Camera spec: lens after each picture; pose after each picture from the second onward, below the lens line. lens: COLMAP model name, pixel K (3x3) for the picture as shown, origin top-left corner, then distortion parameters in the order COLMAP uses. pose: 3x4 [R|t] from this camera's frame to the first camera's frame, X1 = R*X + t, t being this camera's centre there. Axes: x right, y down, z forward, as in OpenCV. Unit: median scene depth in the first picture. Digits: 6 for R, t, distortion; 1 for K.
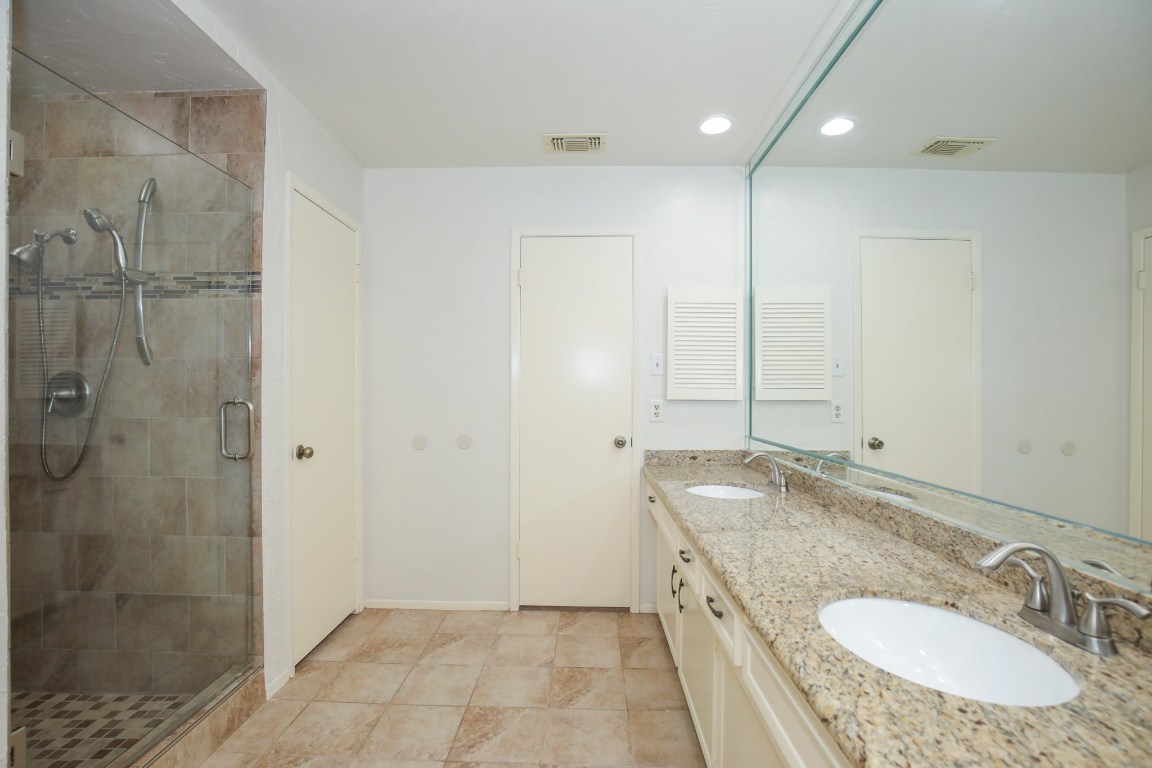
lens RADIAL K [[528.0, 0, 579.9], [0, 528.0, 391.5], [0, 0, 1]] dist [-0.023581, 0.000820]
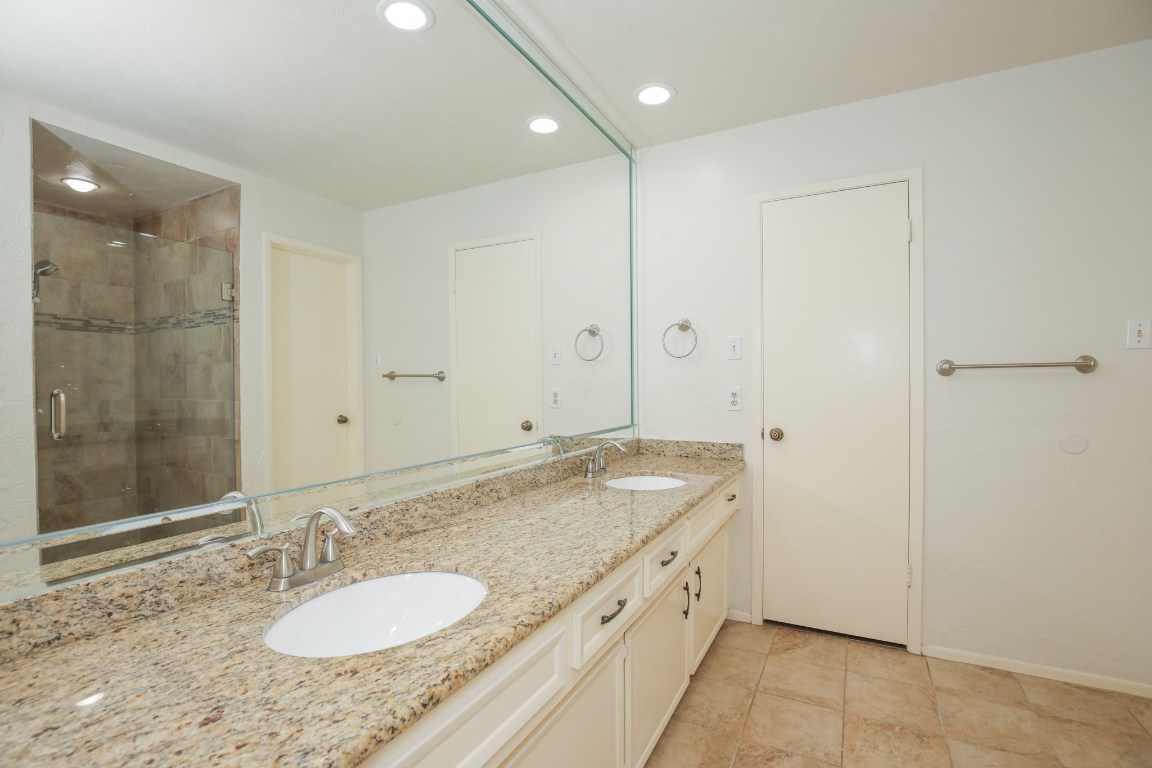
lens RADIAL K [[528.0, 0, 579.9], [0, 528.0, 391.5], [0, 0, 1]] dist [-0.023581, 0.000820]
pose [[-0.889868, -0.002012, 0.456213, -0.095768], [0.006088, 0.999849, 0.016285, 0.011014], [-0.456177, 0.017269, -0.889721, 1.947484]]
